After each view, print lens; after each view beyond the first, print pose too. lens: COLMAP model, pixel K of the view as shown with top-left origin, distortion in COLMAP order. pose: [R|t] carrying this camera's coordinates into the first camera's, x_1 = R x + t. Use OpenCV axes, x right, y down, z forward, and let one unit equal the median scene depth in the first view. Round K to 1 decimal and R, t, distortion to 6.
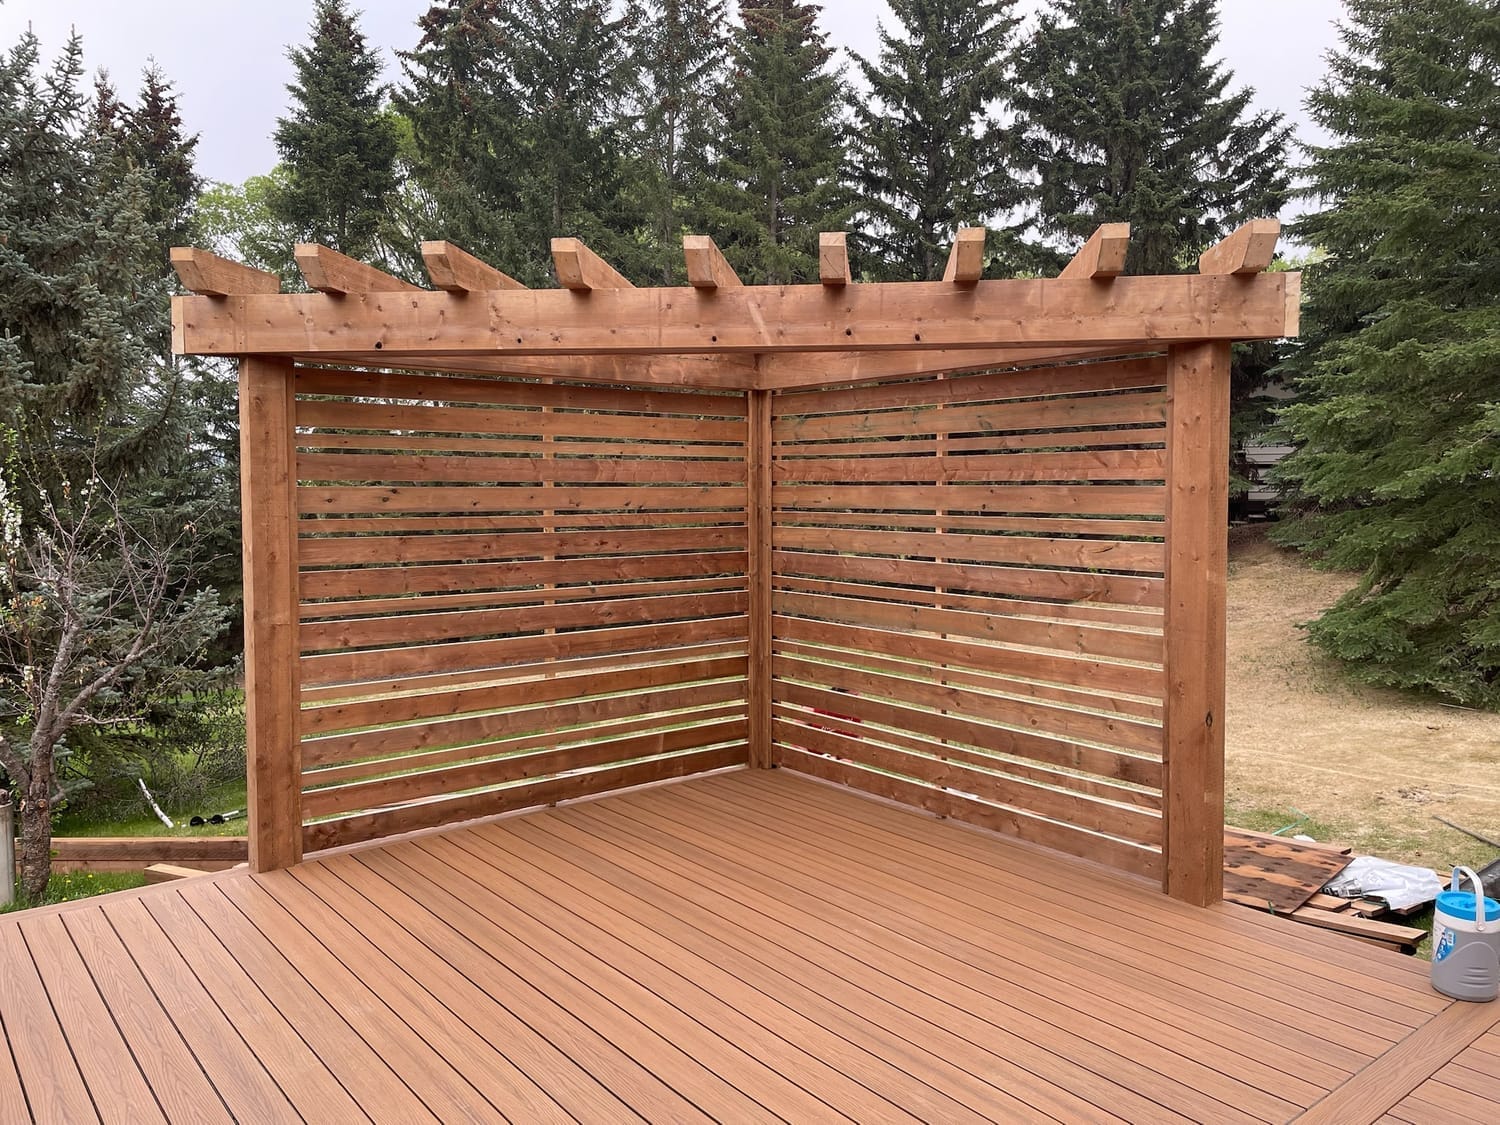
lens RADIAL K [[1131.2, 0, 749.8], [0, 1131.2, 542.2], [0, 0, 1]] dist [0.102640, -0.134412]
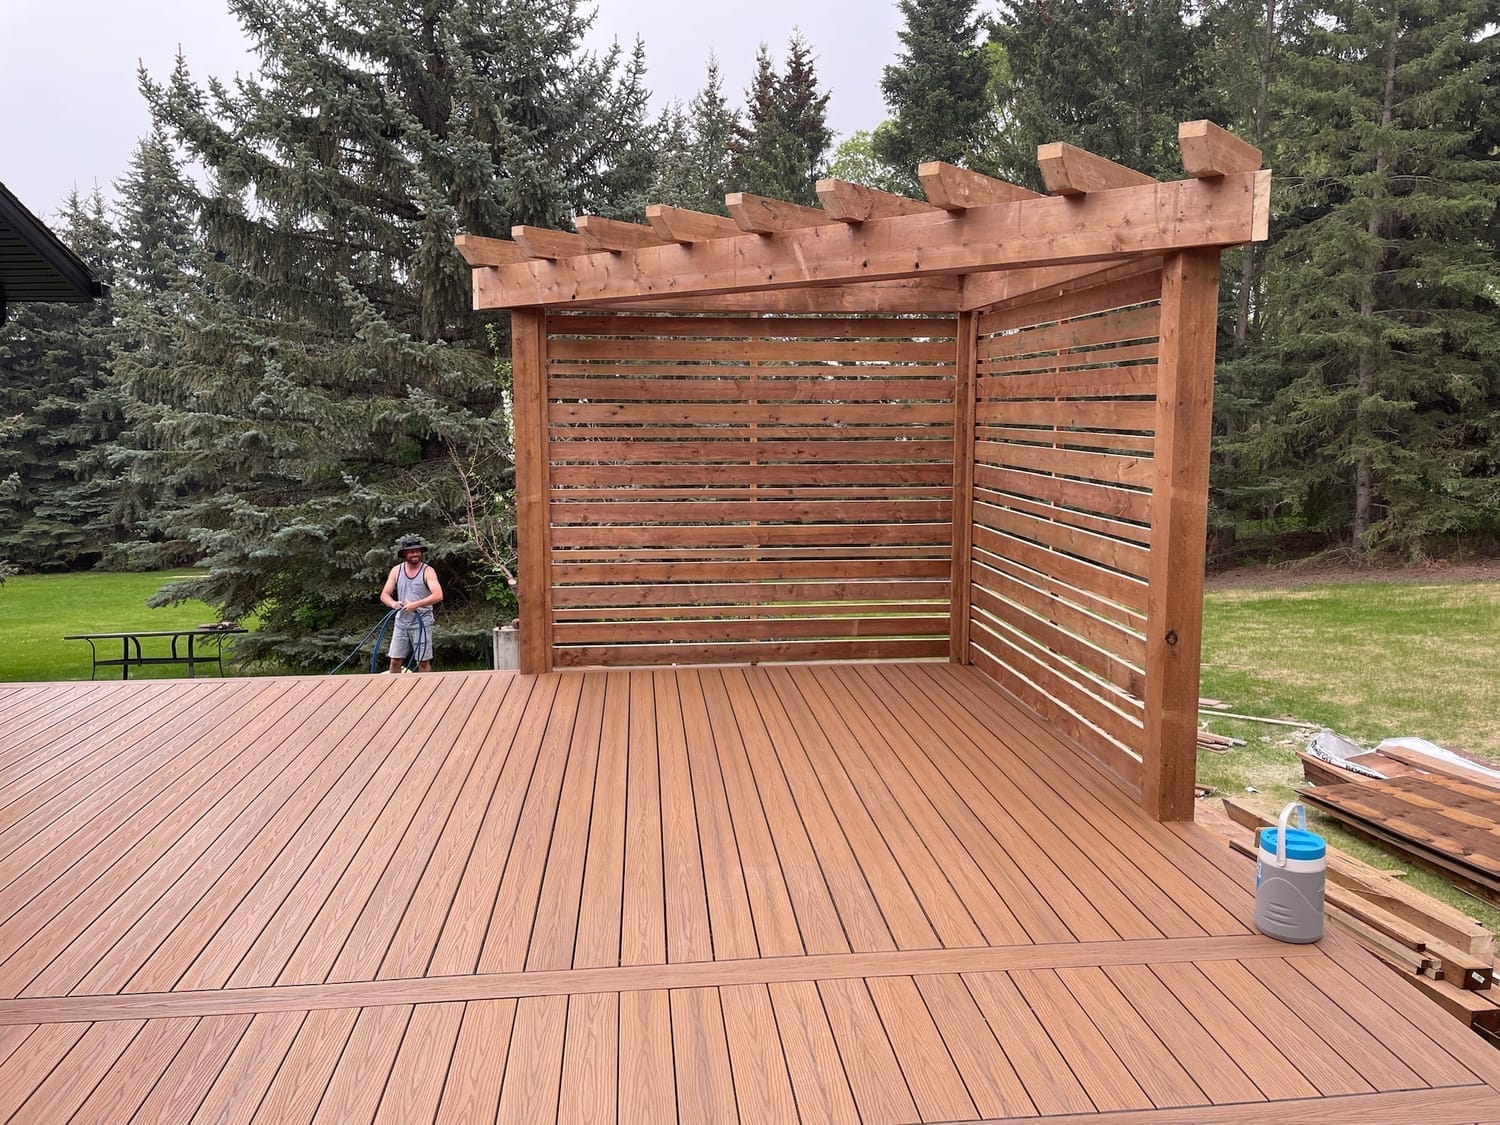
lens RADIAL K [[1131.2, 0, 749.8], [0, 1131.2, 542.2], [0, 0, 1]] dist [0.102640, -0.134412]
pose [[0.837305, 0.066630, -0.542660, 0.491863], [-0.028455, 0.996512, 0.078451, 0.003594], [0.545995, -0.050246, 0.836281, -0.017893]]
